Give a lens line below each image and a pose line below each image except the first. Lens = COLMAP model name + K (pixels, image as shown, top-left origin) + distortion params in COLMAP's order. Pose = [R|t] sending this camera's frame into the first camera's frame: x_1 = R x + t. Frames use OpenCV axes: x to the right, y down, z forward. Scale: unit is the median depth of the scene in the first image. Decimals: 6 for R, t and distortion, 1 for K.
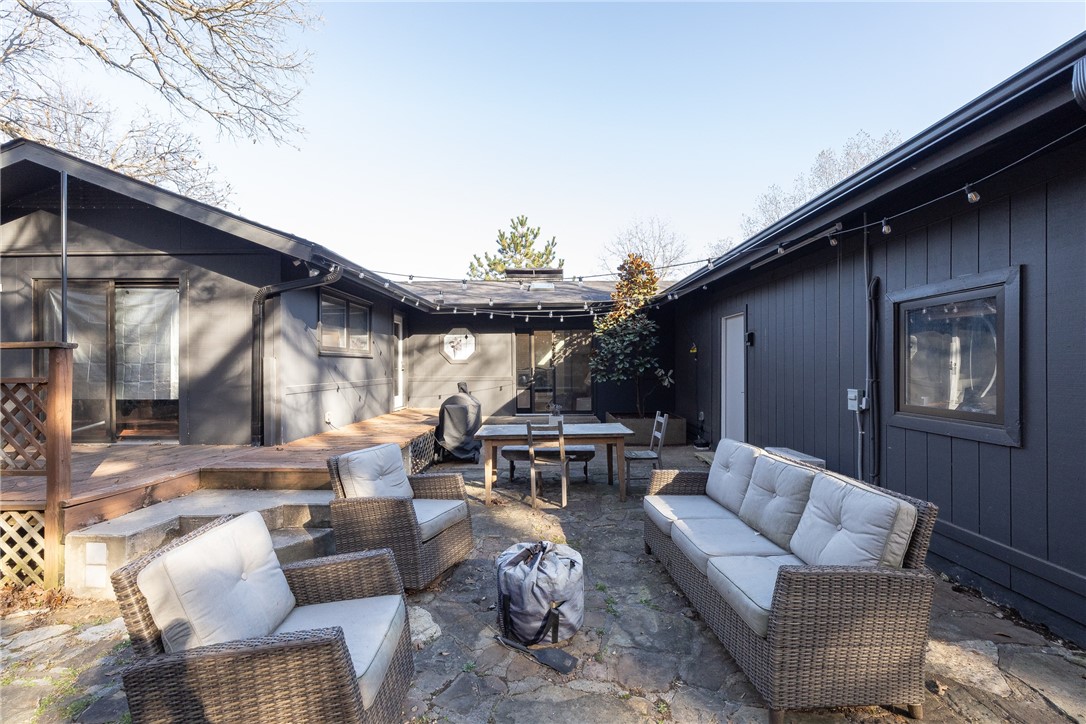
lens RADIAL K [[473.9, 0, 543.0], [0, 473.9, 362.0], [0, 0, 1]] dist [0.000816, 0.000039]
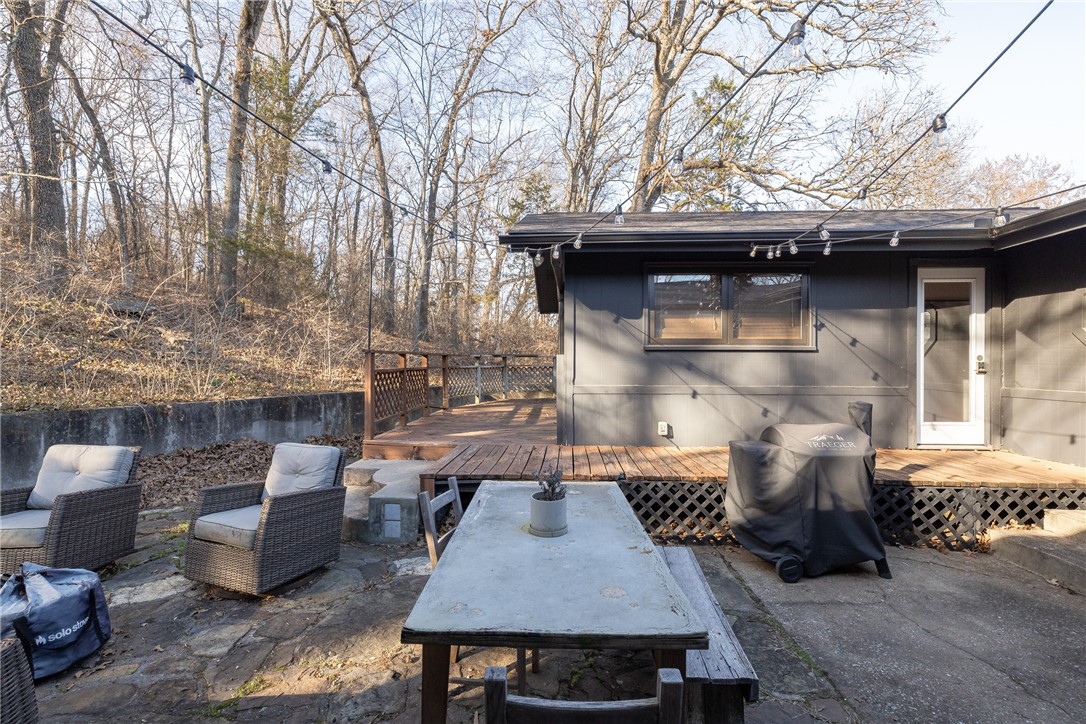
lens RADIAL K [[473.9, 0, 543.0], [0, 473.9, 362.0], [0, 0, 1]] dist [0.000816, 0.000039]
pose [[-0.039918, 0.009378, -0.999159, 0.325191], [0.007239, 0.999932, 0.009096, -0.002505], [0.999177, -0.006870, -0.039983, 0.796810]]
